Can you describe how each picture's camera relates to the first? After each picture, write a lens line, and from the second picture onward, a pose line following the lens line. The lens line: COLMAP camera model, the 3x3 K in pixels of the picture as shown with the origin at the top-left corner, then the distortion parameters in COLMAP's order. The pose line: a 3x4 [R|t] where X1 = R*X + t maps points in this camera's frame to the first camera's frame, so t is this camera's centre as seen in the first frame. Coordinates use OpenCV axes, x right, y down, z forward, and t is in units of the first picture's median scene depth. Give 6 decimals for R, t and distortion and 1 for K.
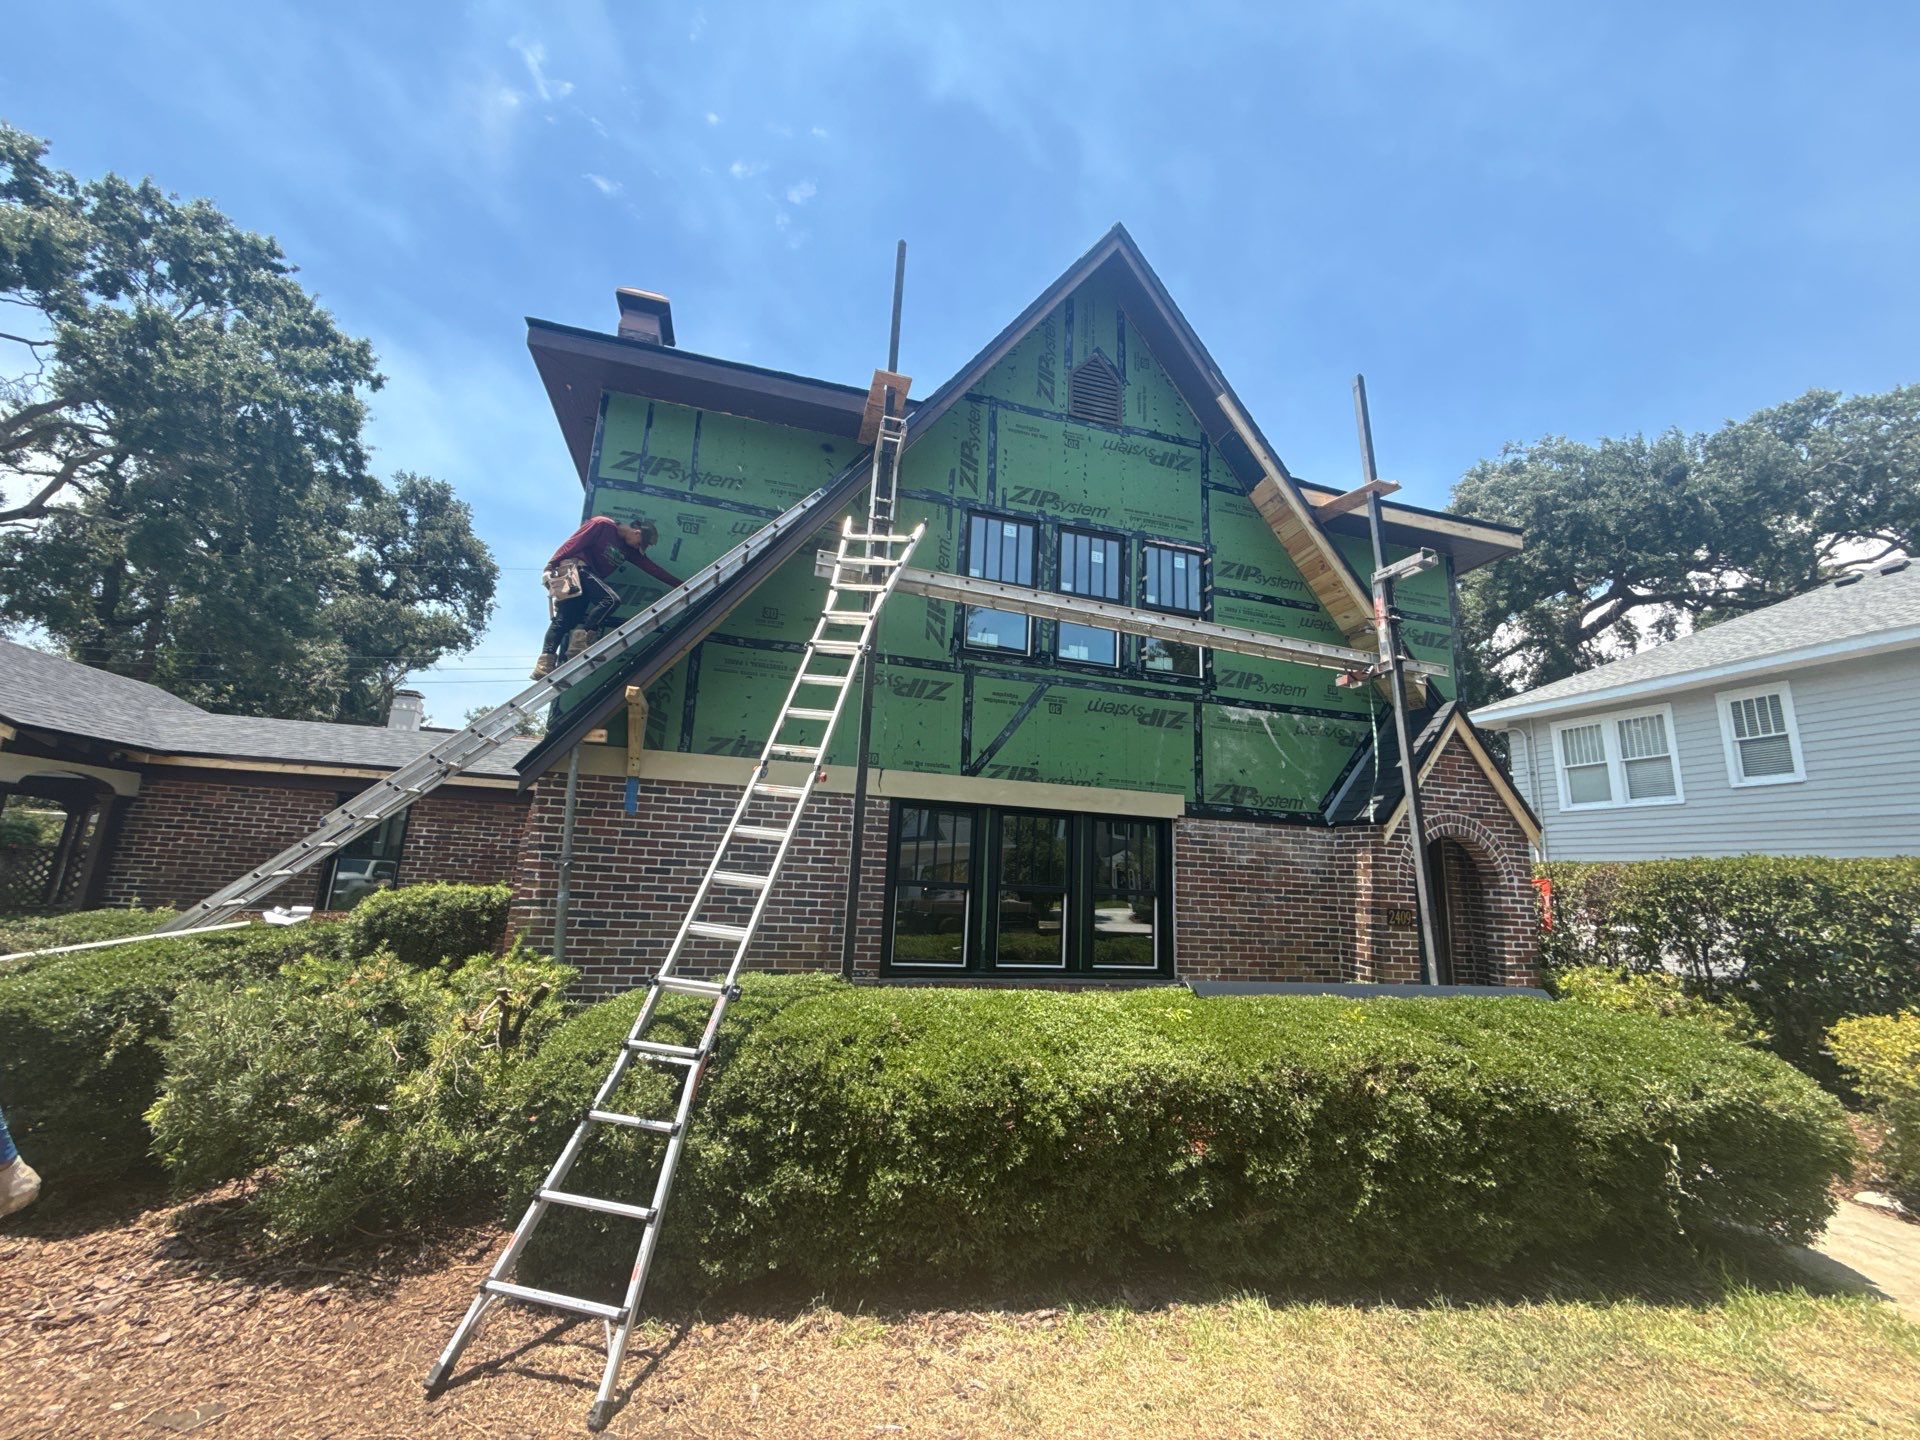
lens RADIAL K [[763.1, 0, 963.4], [0, 763.1, 719.5], [0, 0, 1]] dist [0.000396, 0.000020]
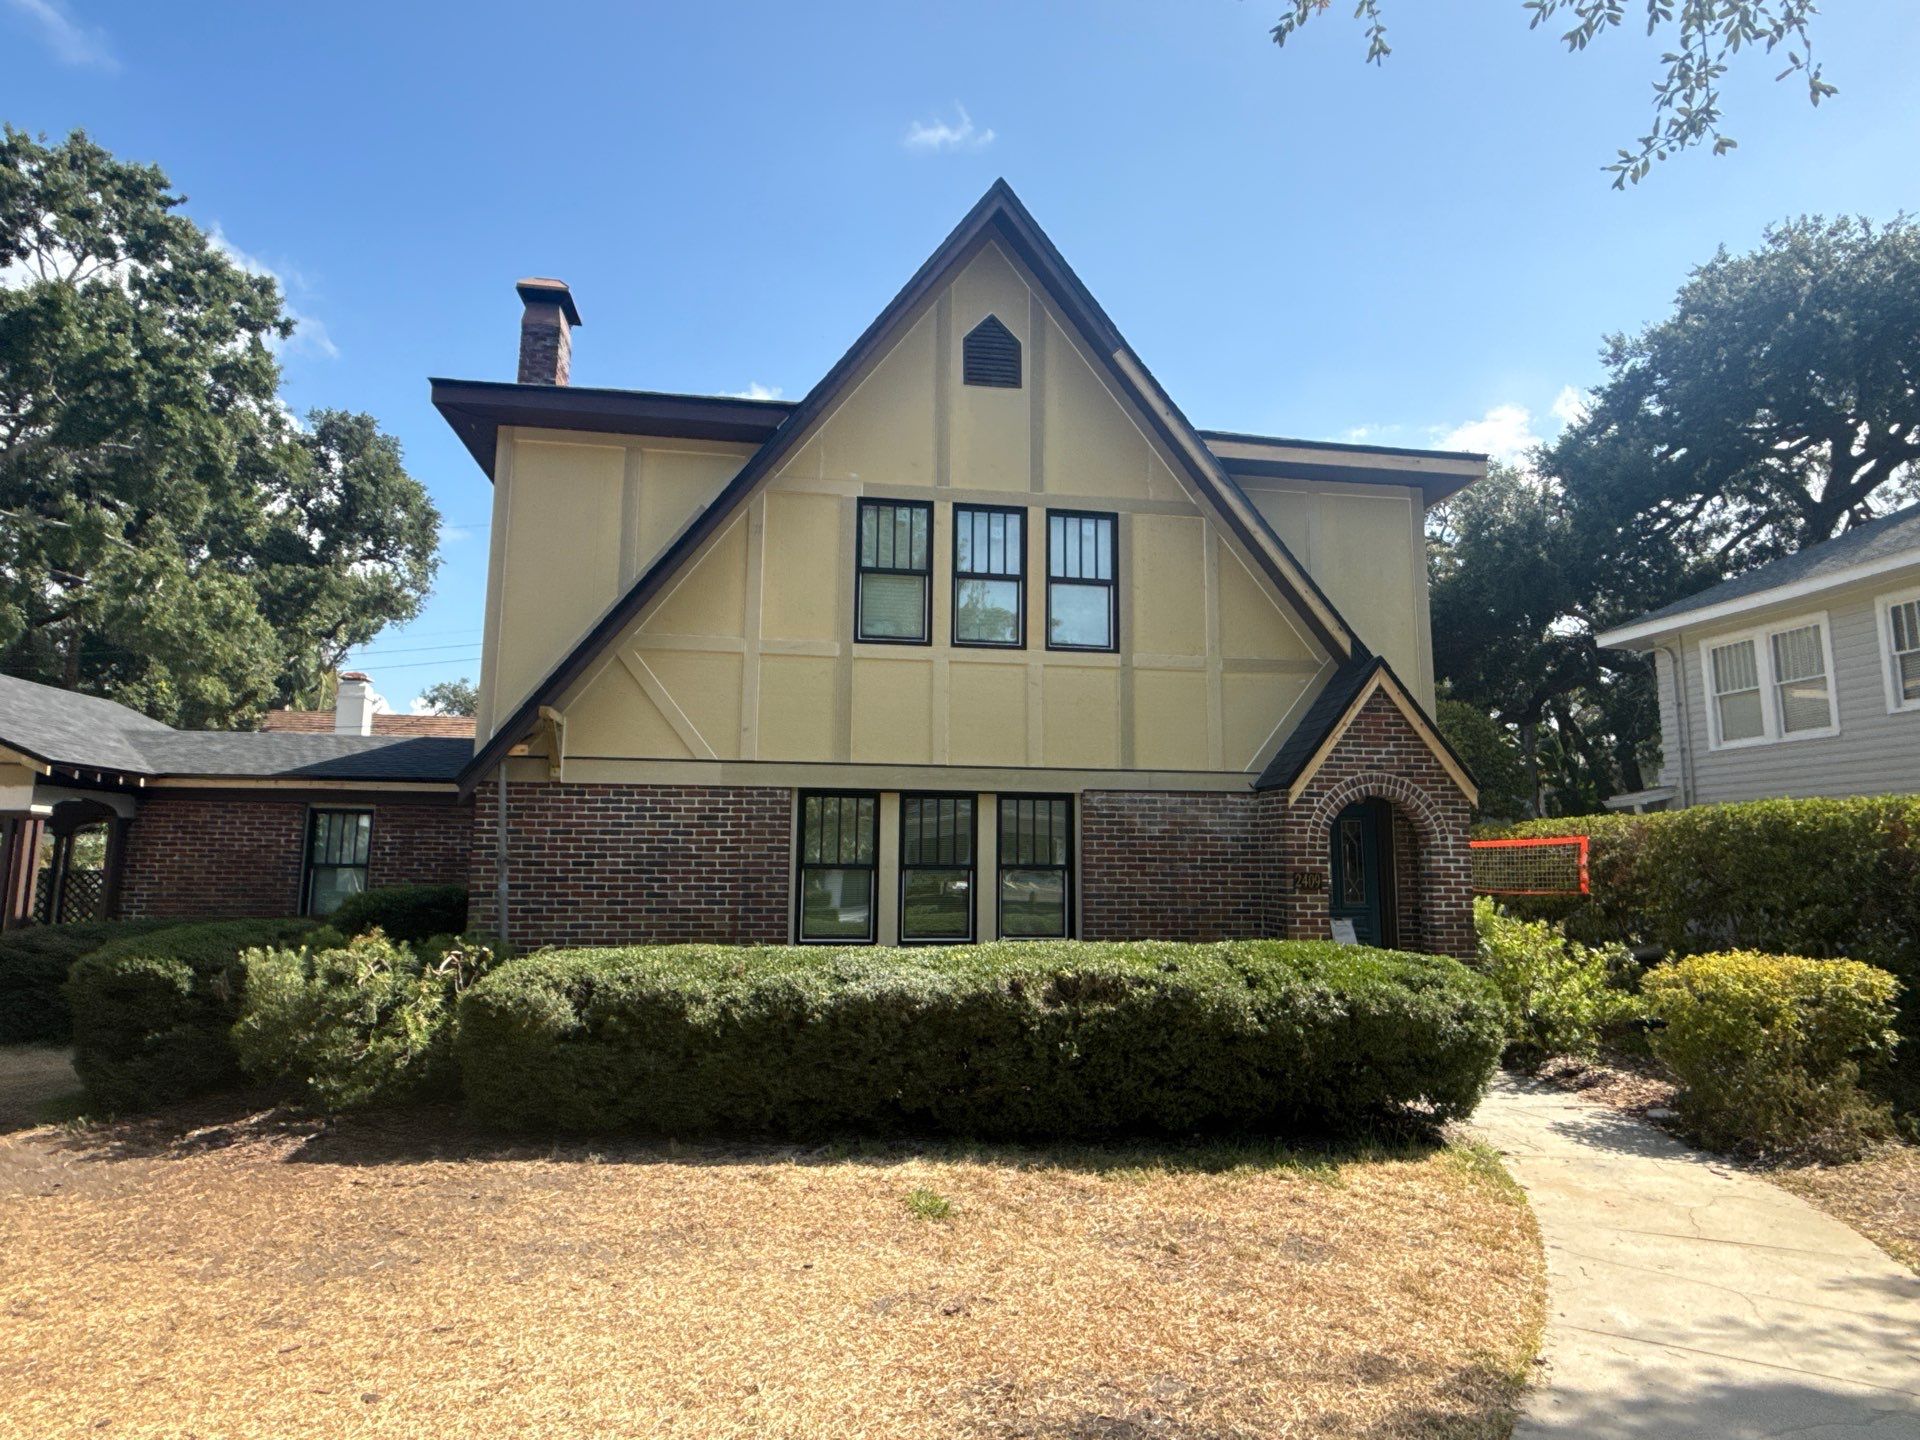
lens RADIAL K [[1071.3, 0, 959.7], [0, 1071.3, 726.5], [0, 0, 1]] dist [-0.003156, 0.002000]
pose [[0.991742, -0.055998, -0.115375, 0.281249], [0.063744, 0.995874, 0.064583, -0.057630], [0.111283, -0.071405, 0.991220, -0.403169]]
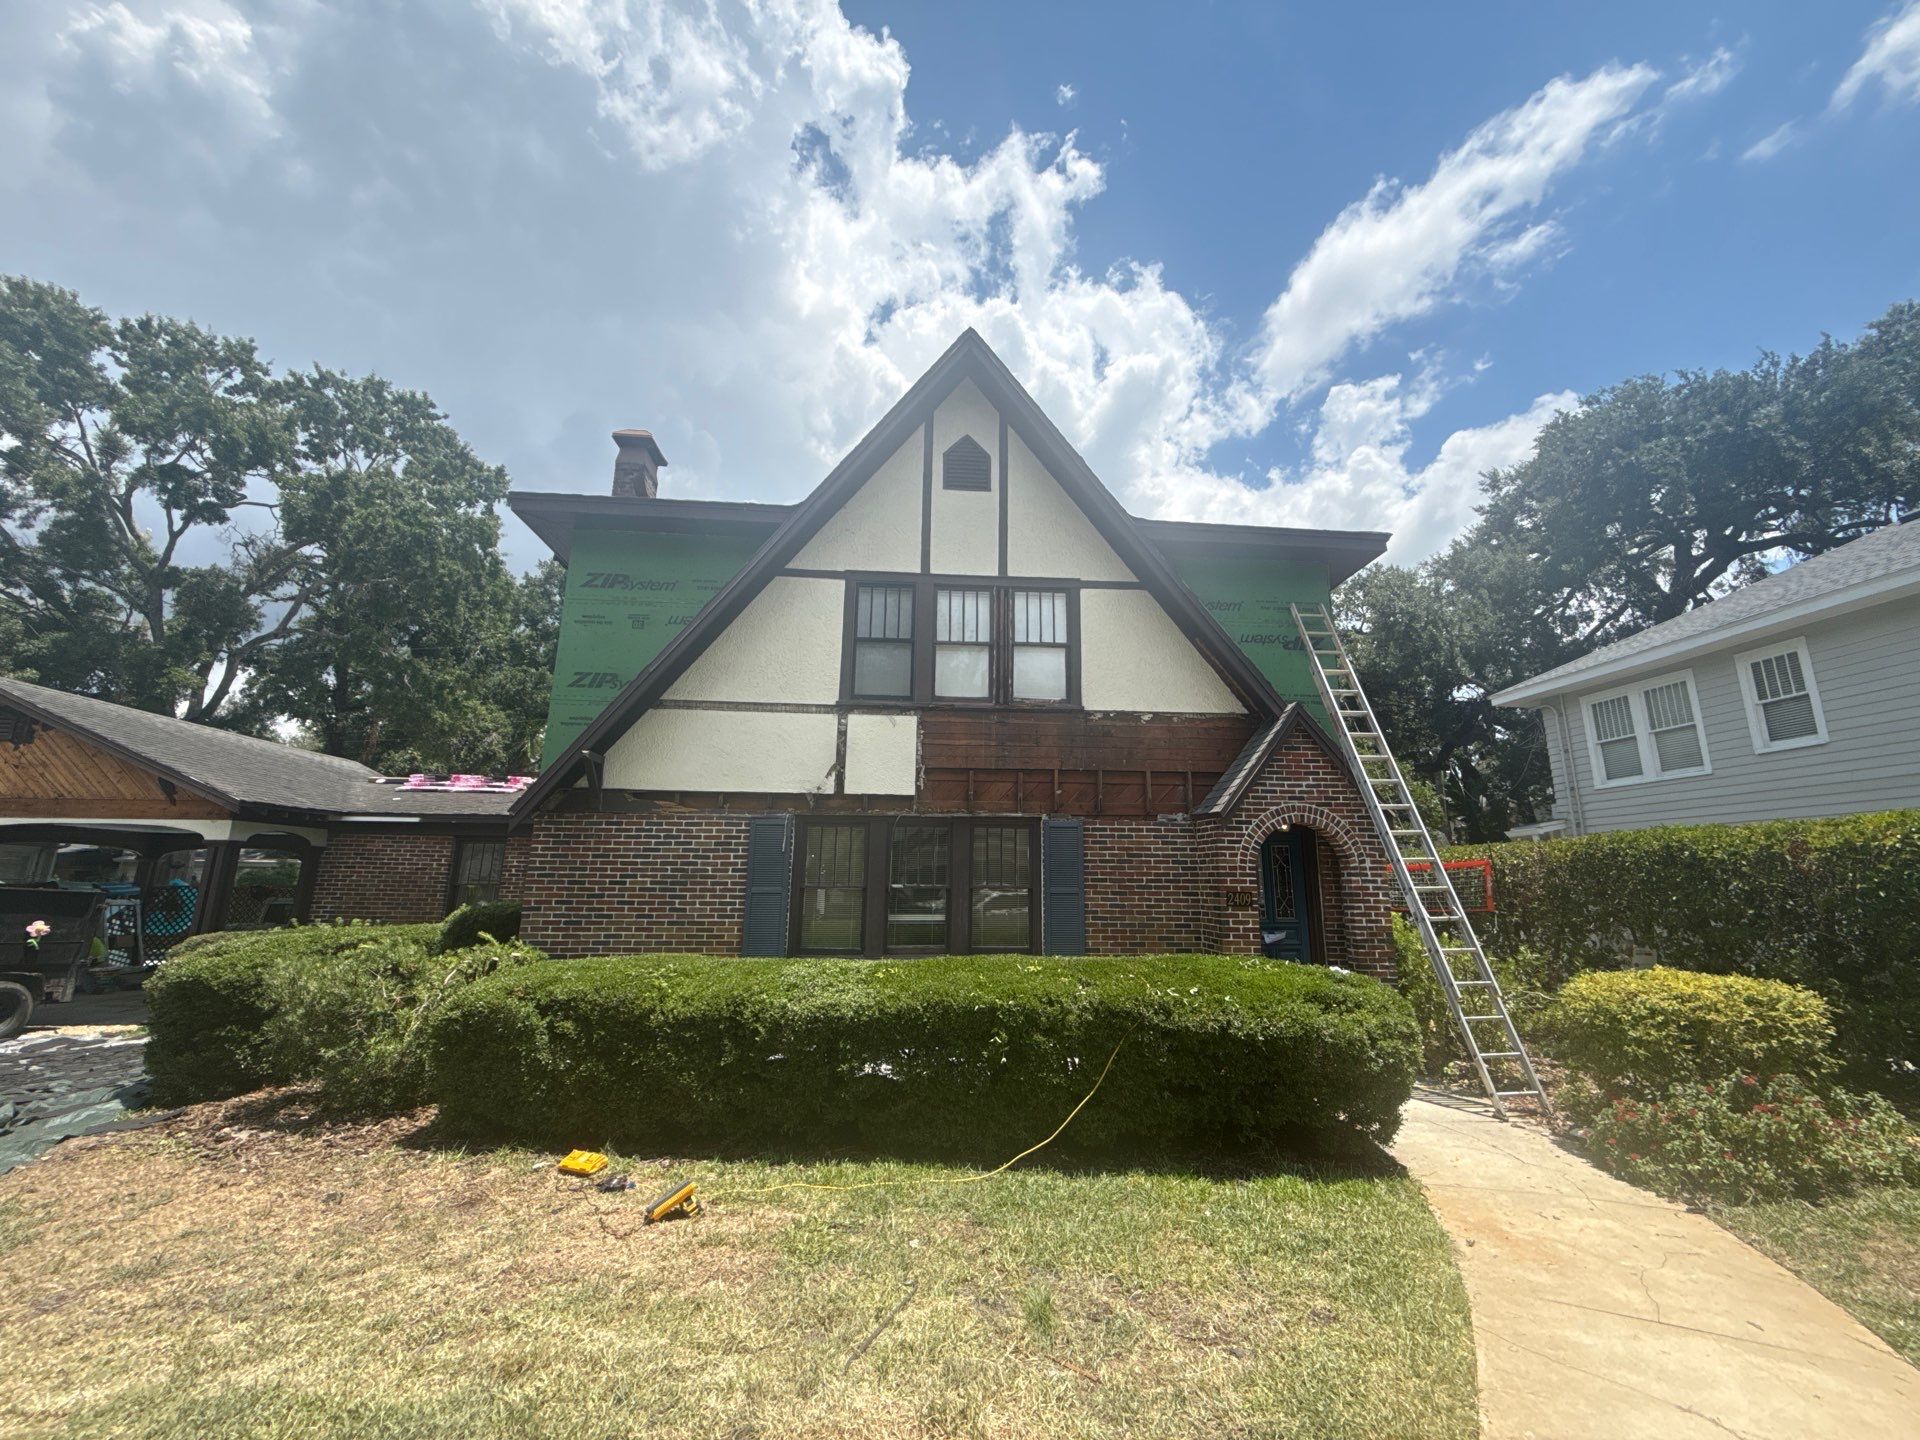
lens RADIAL K [[763.1, 0, 963.4], [0, 763.1, 719.5], [0, 0, 1]] dist [0.000396, 0.000020]
pose [[0.980855, -0.078067, -0.178408, 0.375936], [0.075499, 0.996922, -0.021146, -0.012758], [0.179510, 0.007272, 0.983729, -0.181820]]
